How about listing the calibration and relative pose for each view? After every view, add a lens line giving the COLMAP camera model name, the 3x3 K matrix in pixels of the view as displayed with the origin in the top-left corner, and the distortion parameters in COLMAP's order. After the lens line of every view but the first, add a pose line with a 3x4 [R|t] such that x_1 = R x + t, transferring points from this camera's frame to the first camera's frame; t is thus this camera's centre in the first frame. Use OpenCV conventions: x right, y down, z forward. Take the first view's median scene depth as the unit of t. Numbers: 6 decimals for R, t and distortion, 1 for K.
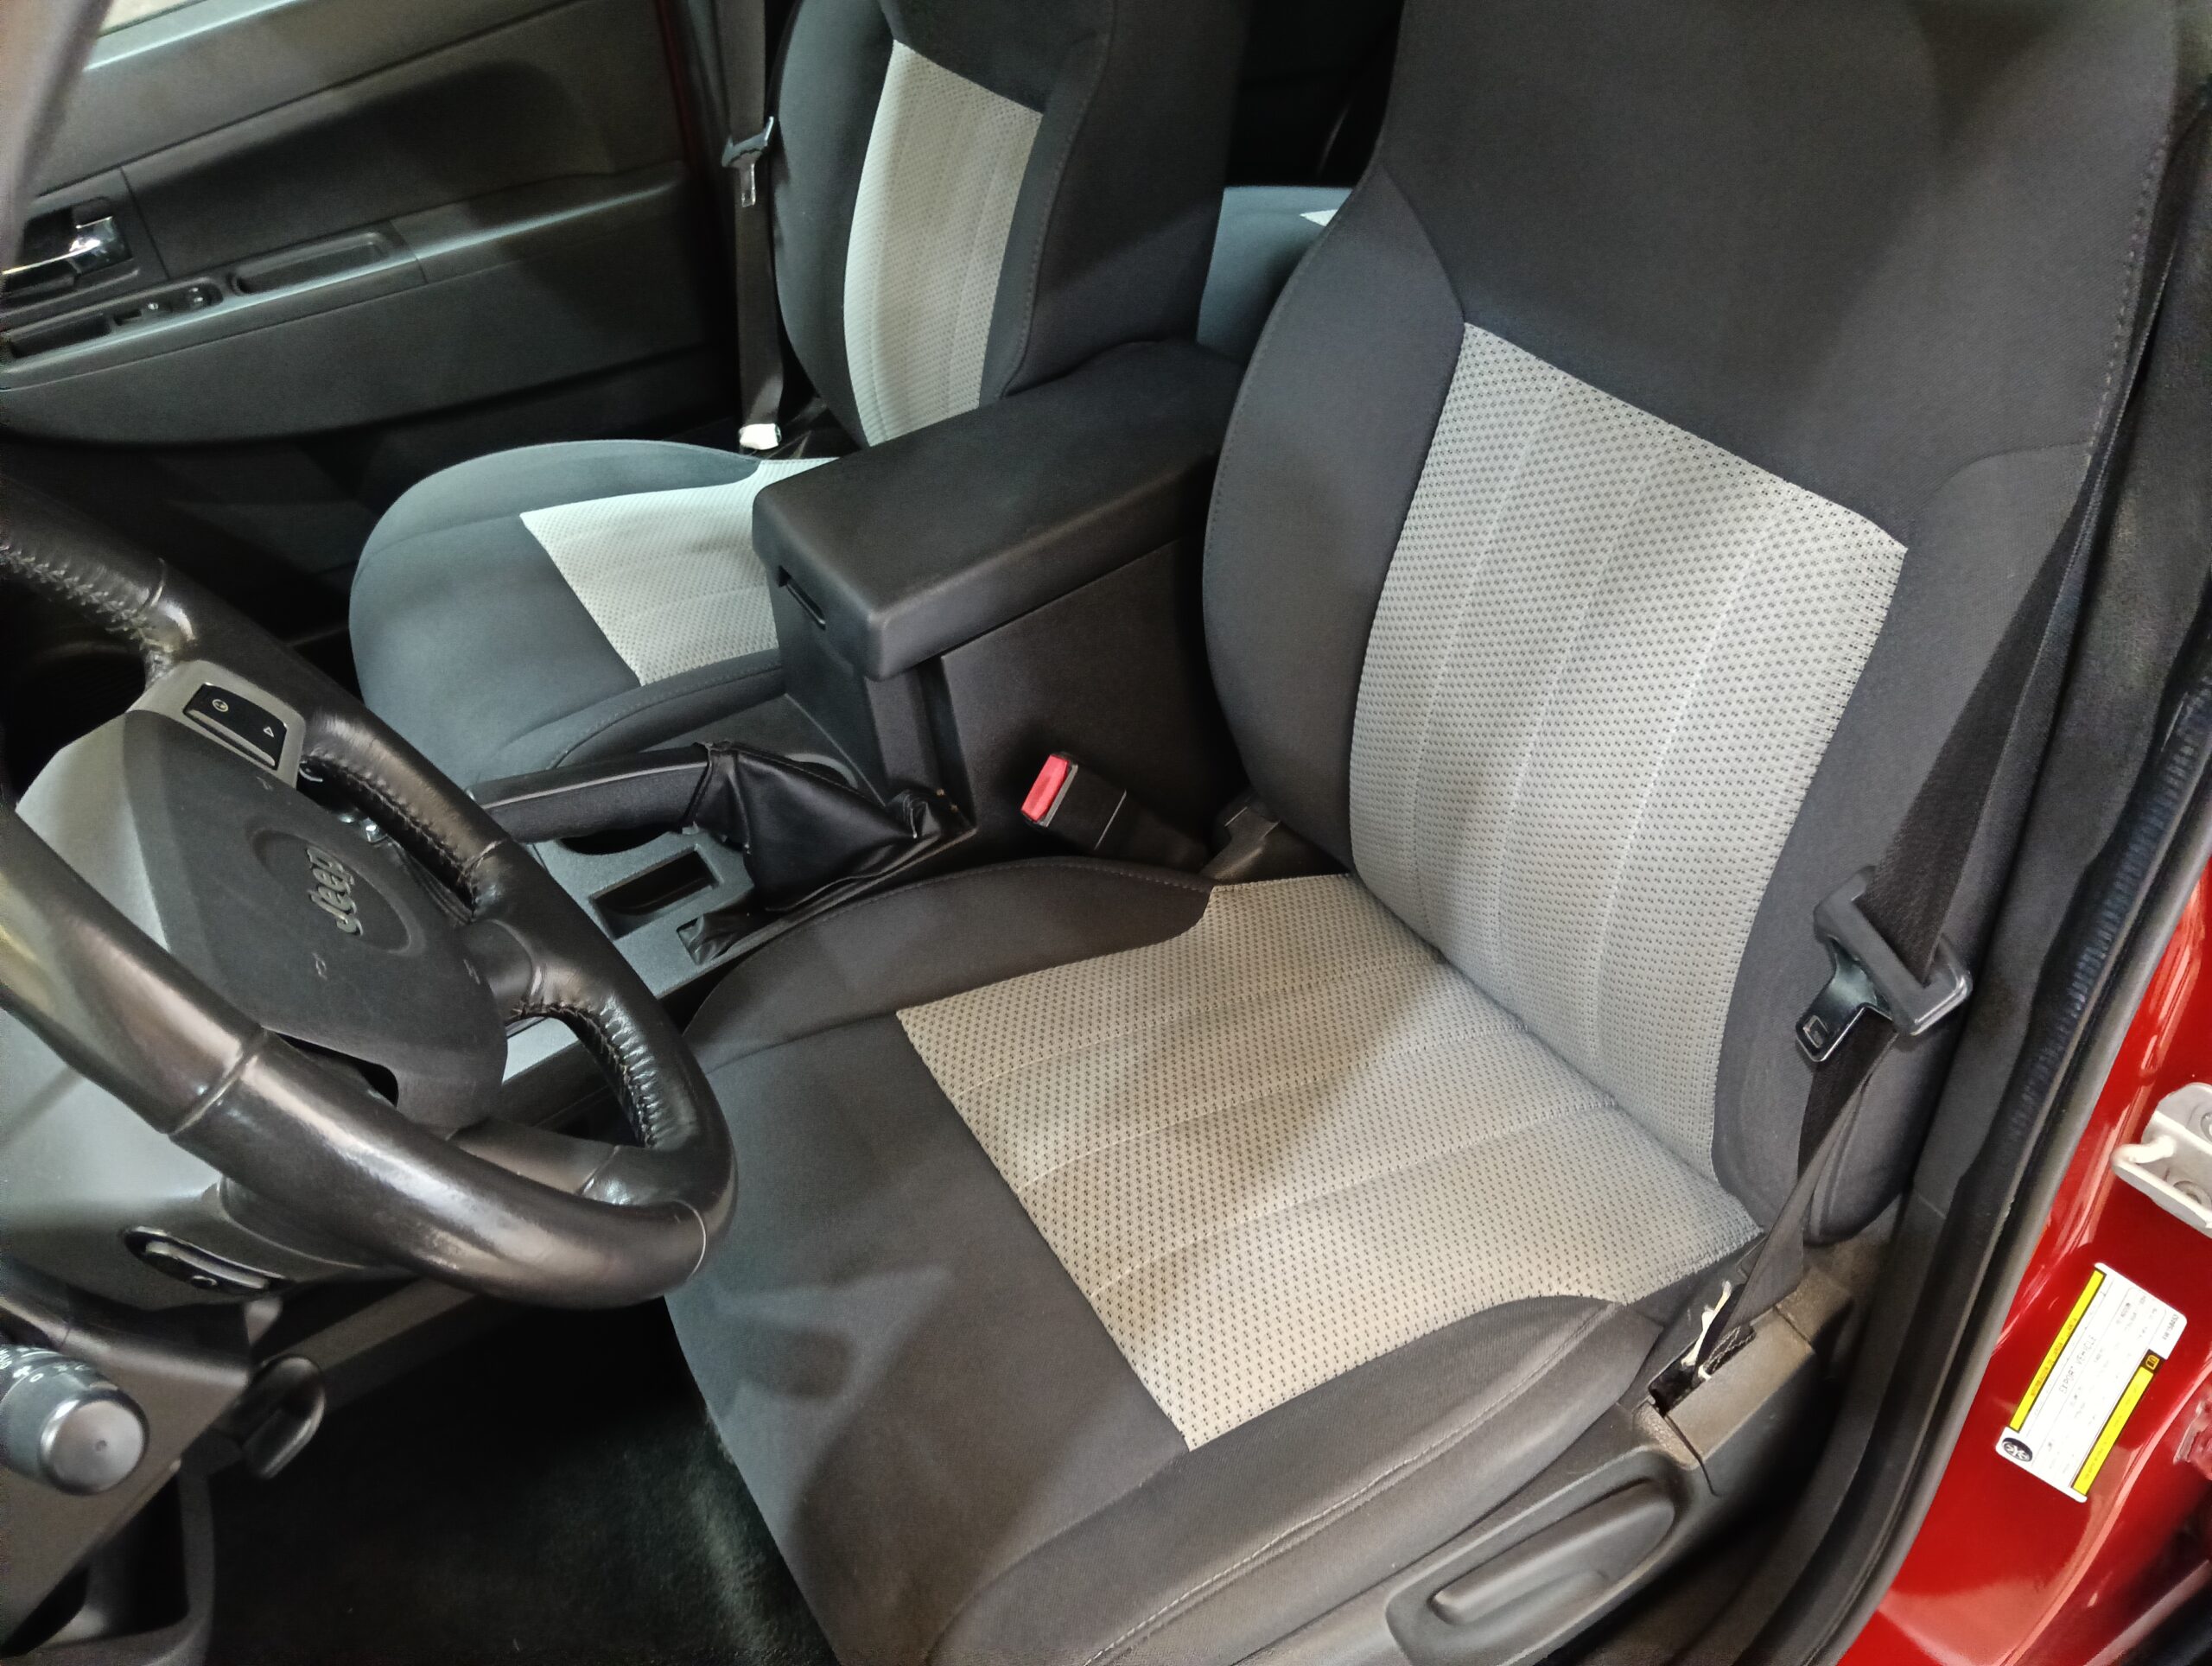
lens RADIAL K [[1777.7, 0, 1114.2], [0, 1777.7, 844.1], [0, 0, 1]] dist [0.050405, -0.103703]
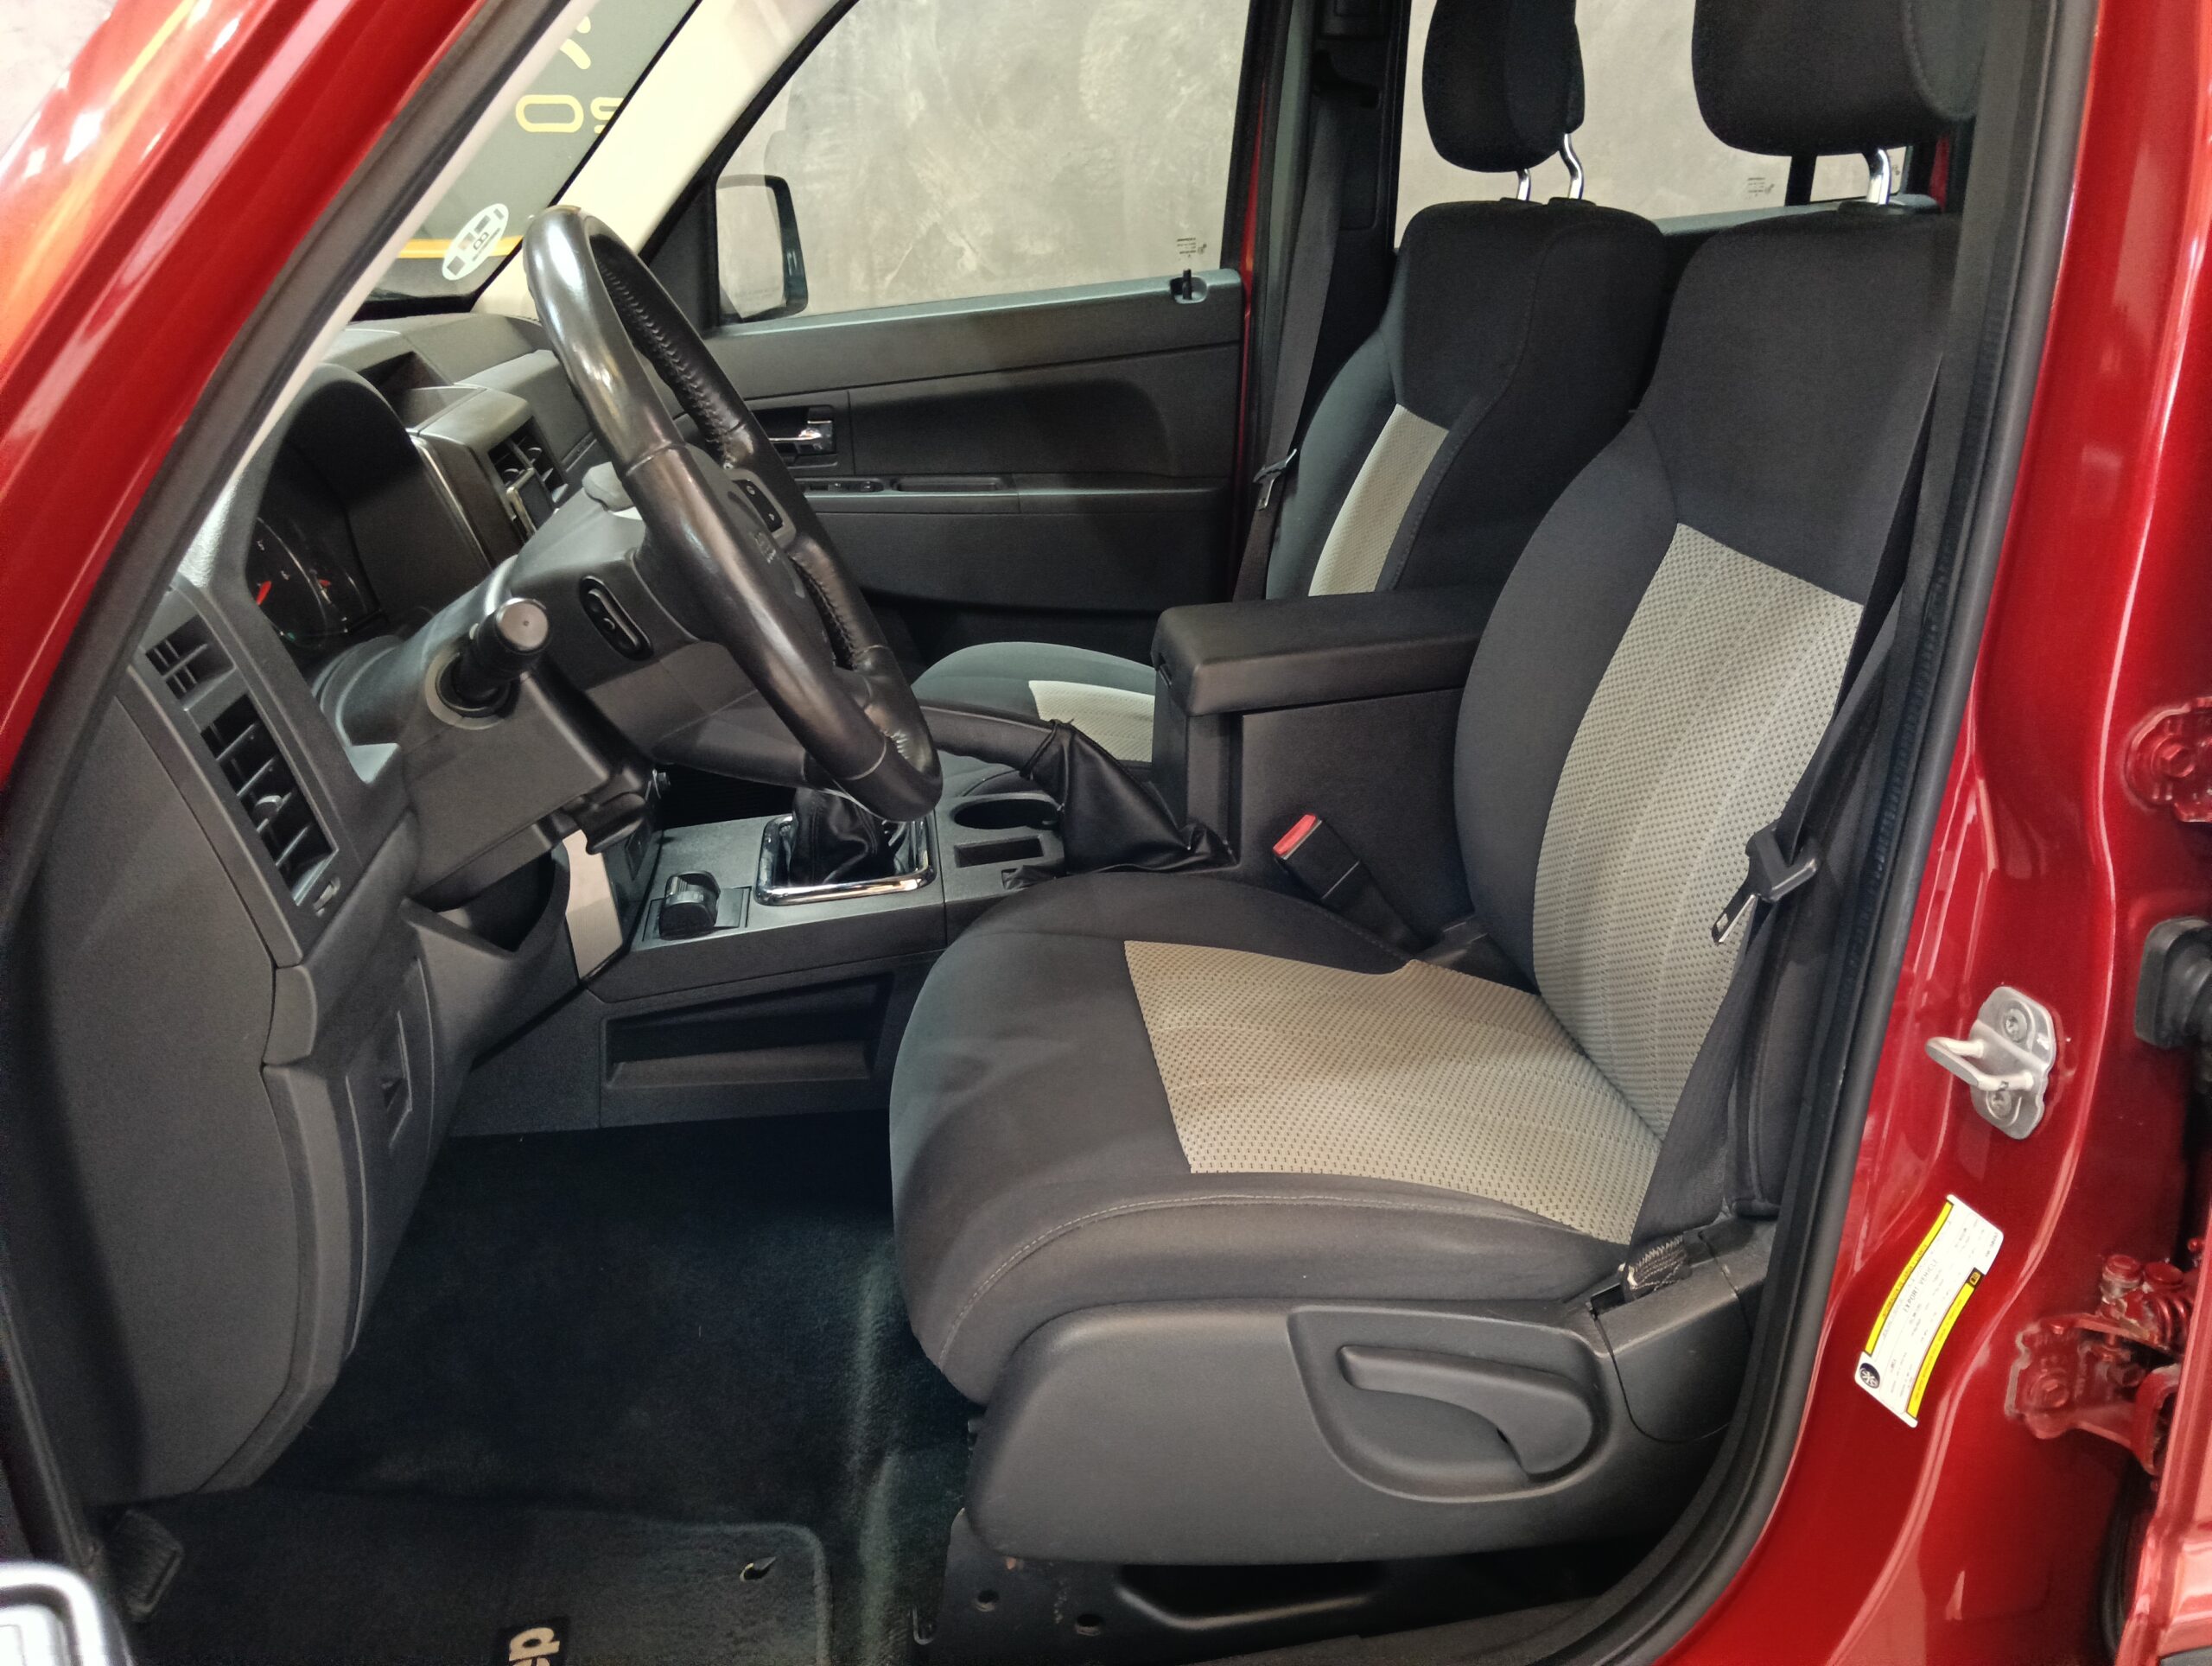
lens RADIAL K [[1777.7, 0, 1114.2], [0, 1777.7, 844.1], [0, 0, 1]] dist [0.050405, -0.103703]
pose [[0.917333, 0.217443, -0.333496, 0.276992], [-0.308881, 0.917222, -0.251588, 0.345562], [0.251184, 0.333801, 0.908561, -0.195743]]
